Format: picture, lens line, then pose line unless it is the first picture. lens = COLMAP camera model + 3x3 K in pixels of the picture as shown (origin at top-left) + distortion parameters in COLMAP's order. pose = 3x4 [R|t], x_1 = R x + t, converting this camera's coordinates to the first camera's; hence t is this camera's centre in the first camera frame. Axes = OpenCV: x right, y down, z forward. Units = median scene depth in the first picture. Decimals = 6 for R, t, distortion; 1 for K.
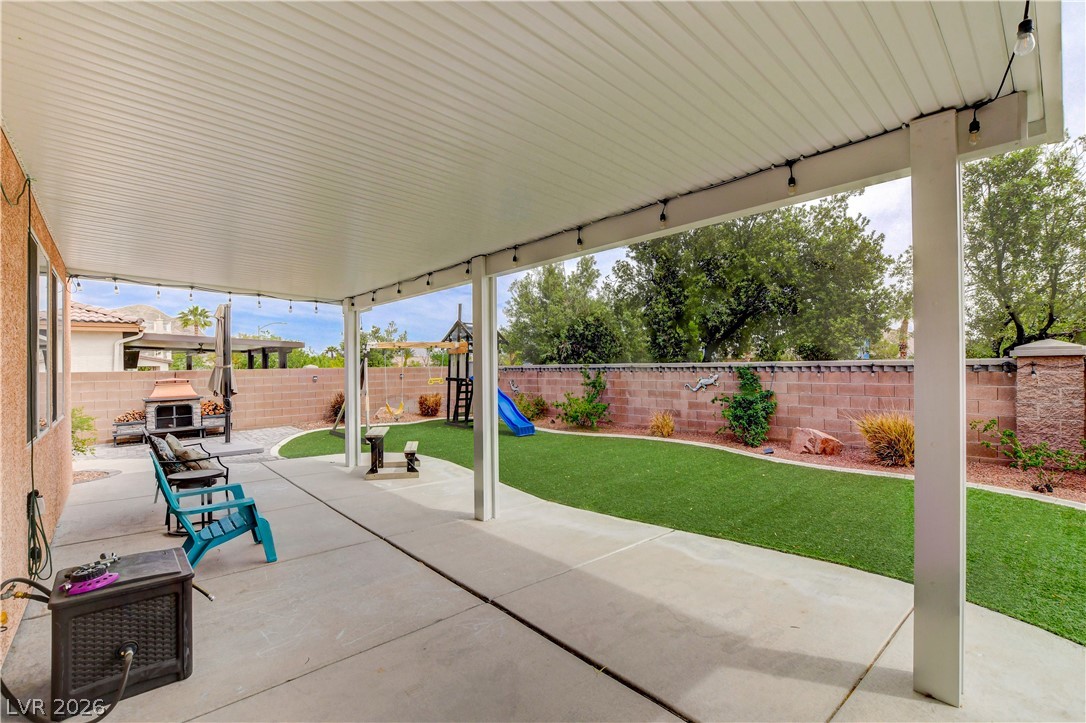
lens RADIAL K [[506.7, 0, 539.2], [0, 506.7, 357.6], [0, 0, 1]] dist [-0.009938, -0.000107]
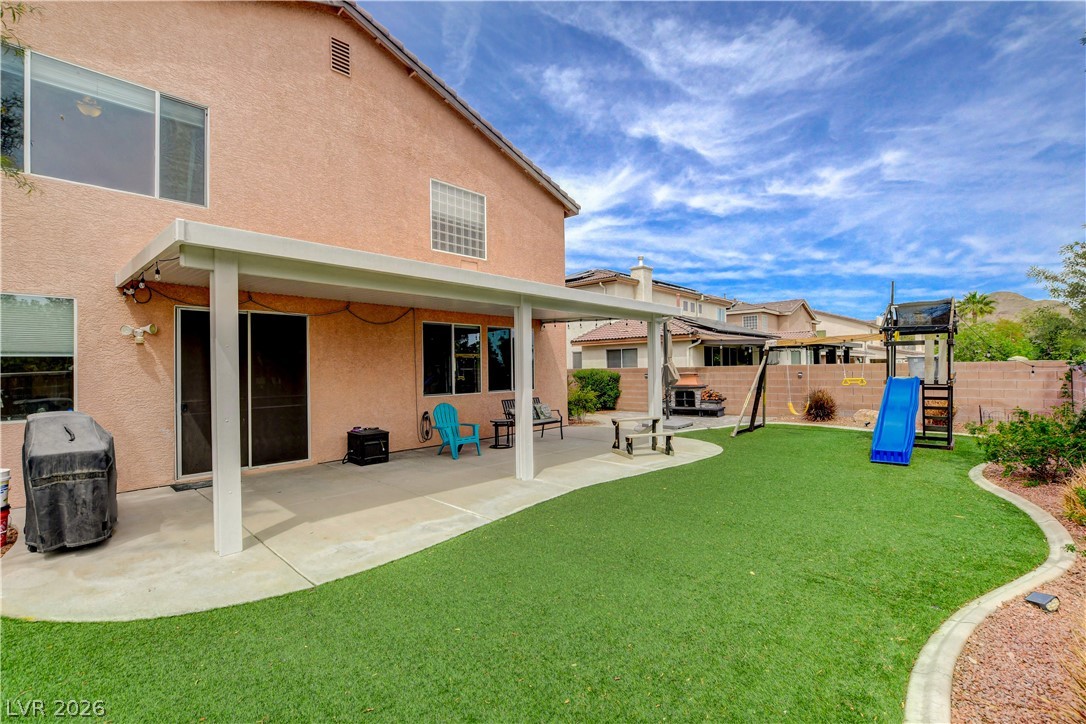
lens RADIAL K [[506.7, 0, 539.2], [0, 506.7, 358.1], [0, 0, 1]] dist [-0.009938, -0.000107]
pose [[0.025258, -0.007953, -0.999649, 0.895813], [0.031329, 0.999483, -0.007160, -0.002729], [0.999190, -0.031137, 0.025494, 0.702294]]
